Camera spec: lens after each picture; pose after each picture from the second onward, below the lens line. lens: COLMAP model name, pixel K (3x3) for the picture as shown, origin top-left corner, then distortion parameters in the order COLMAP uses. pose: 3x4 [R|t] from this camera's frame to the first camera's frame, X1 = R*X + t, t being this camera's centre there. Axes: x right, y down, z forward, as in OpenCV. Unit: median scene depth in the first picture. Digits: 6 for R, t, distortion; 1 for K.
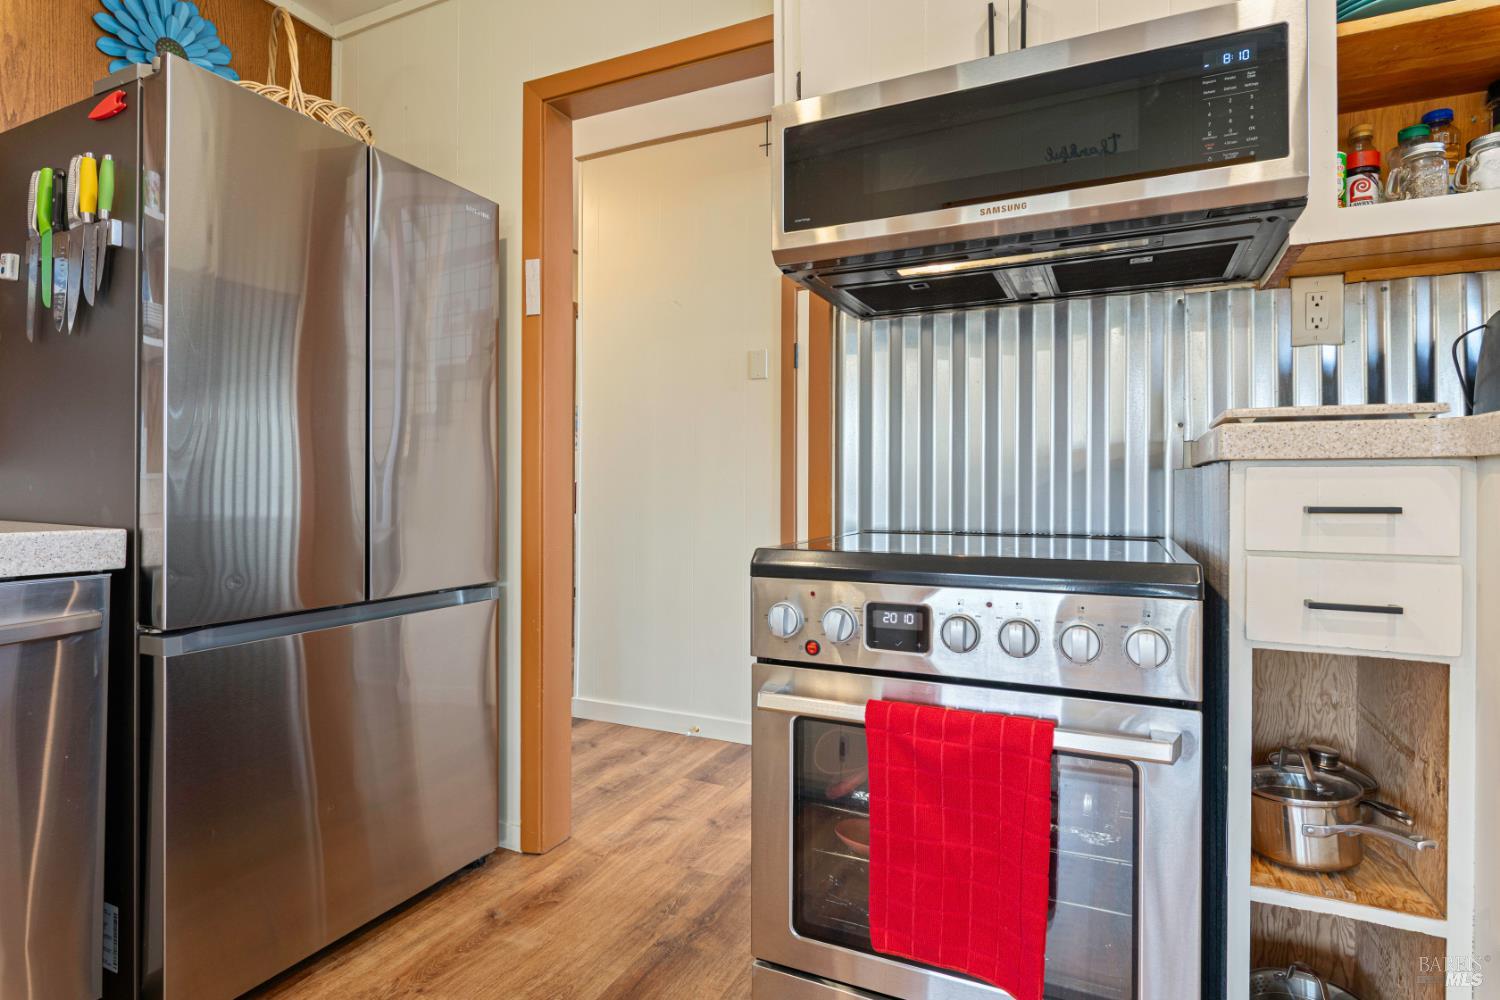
lens RADIAL K [[786.5, 0, 749.6], [0, 786.5, 485.2], [0, 0, 1]] dist [-0.002494, -0.002575]
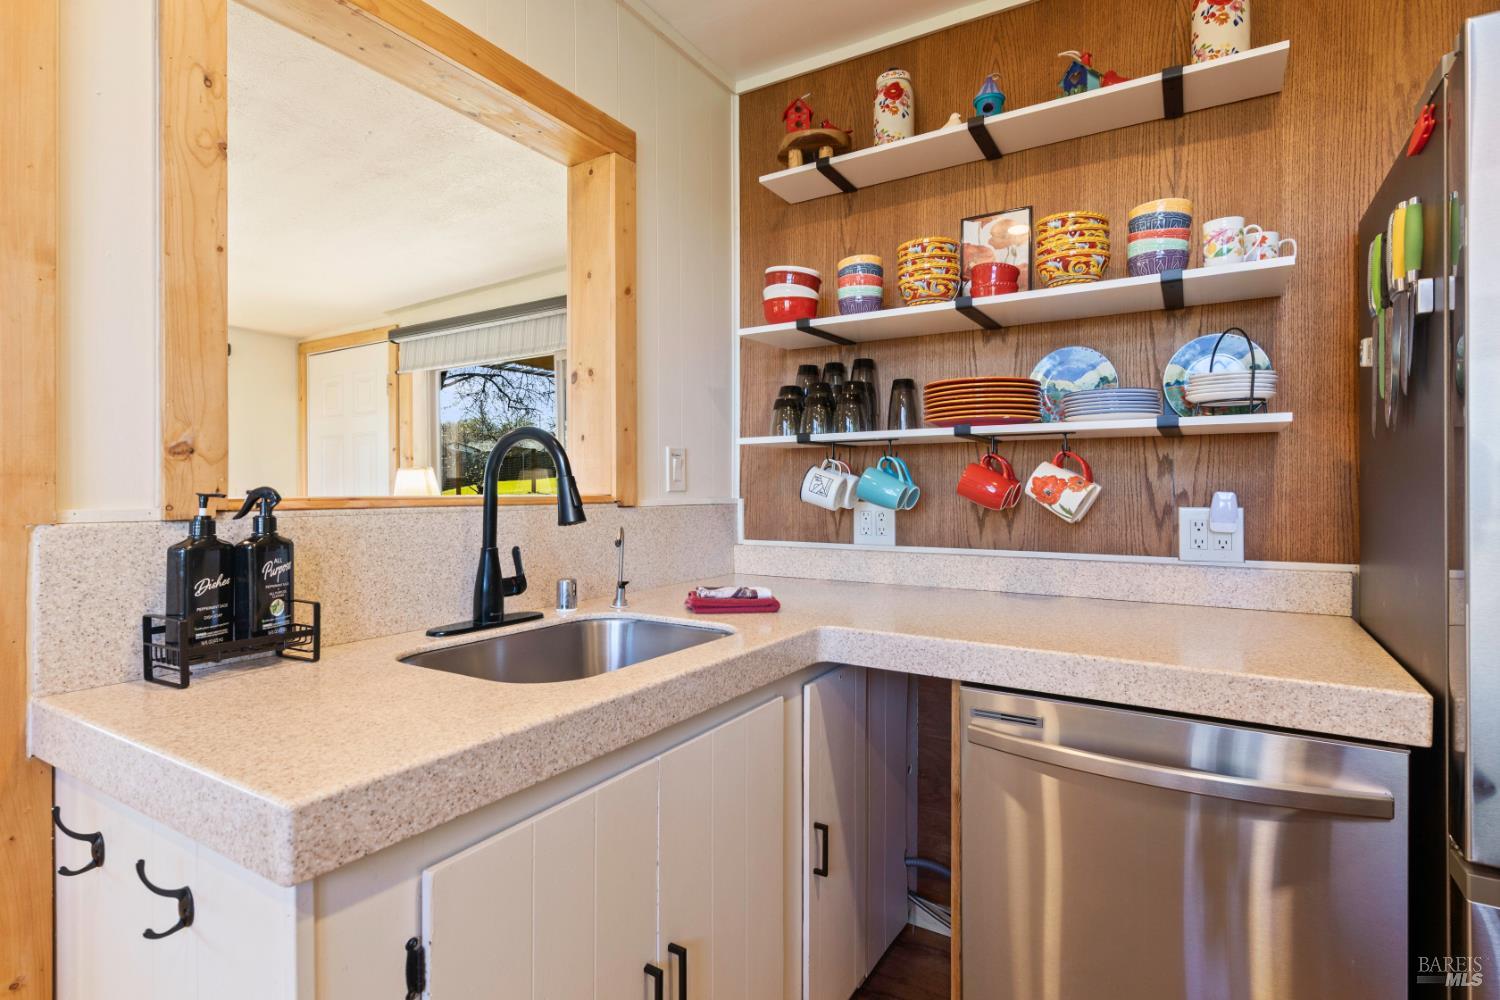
lens RADIAL K [[744.1, 0, 761.1], [0, 744.1, 478.7], [0, 0, 1]] dist [0.007592, -0.001470]
pose [[-0.094026, -0.014430, -0.995465, -0.030439], [0.001919, 0.999890, -0.014675, -0.139531], [0.995568, -0.003290, -0.093988, 0.439034]]
